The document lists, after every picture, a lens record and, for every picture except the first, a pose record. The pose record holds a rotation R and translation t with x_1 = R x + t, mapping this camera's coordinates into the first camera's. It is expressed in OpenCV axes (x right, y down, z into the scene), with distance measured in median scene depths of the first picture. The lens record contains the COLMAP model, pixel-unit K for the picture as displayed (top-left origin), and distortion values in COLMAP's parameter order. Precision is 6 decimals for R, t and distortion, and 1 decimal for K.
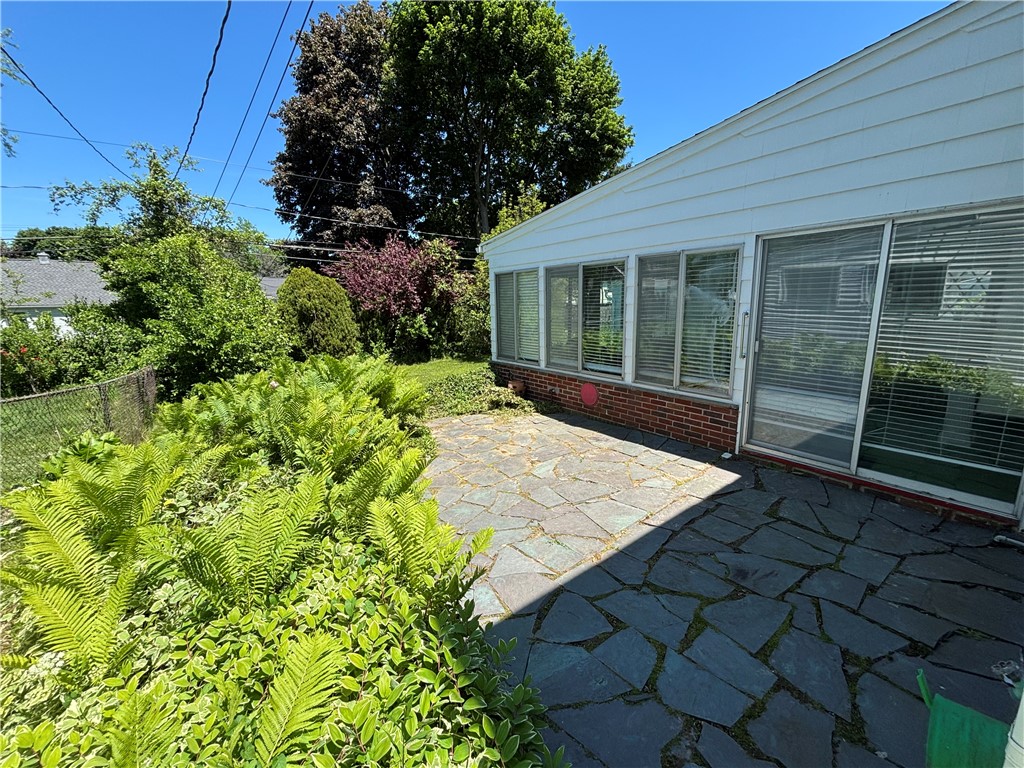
lens RADIAL K [[409.2, 0, 513.9], [0, 409.2, 382.2], [0, 0, 1]] dist [0.001234, -0.000266]
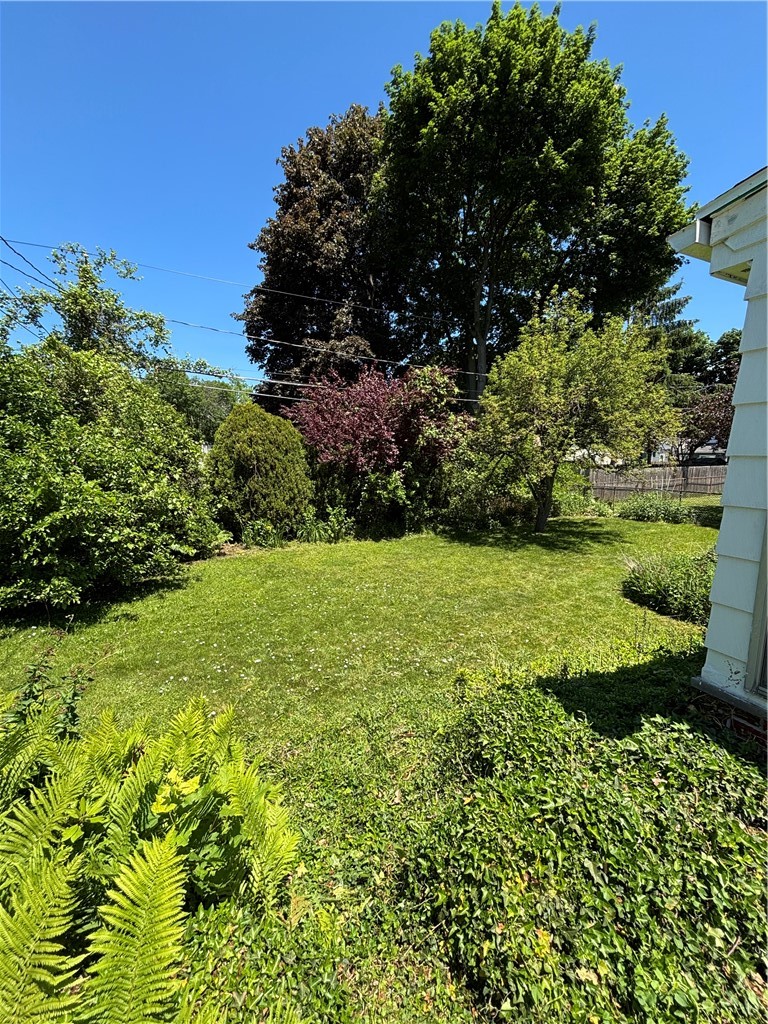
lens RADIAL K [[409.2, 0, 385.1], [0, 409.2, 515.0], [0, 0, 1]] dist [0.001234, -0.000266]
pose [[0.971907, 0.063919, -0.226520, -0.081696], [-0.076409, 0.995978, -0.046801, -0.054418], [0.222617, 0.062795, 0.972881, 0.305100]]
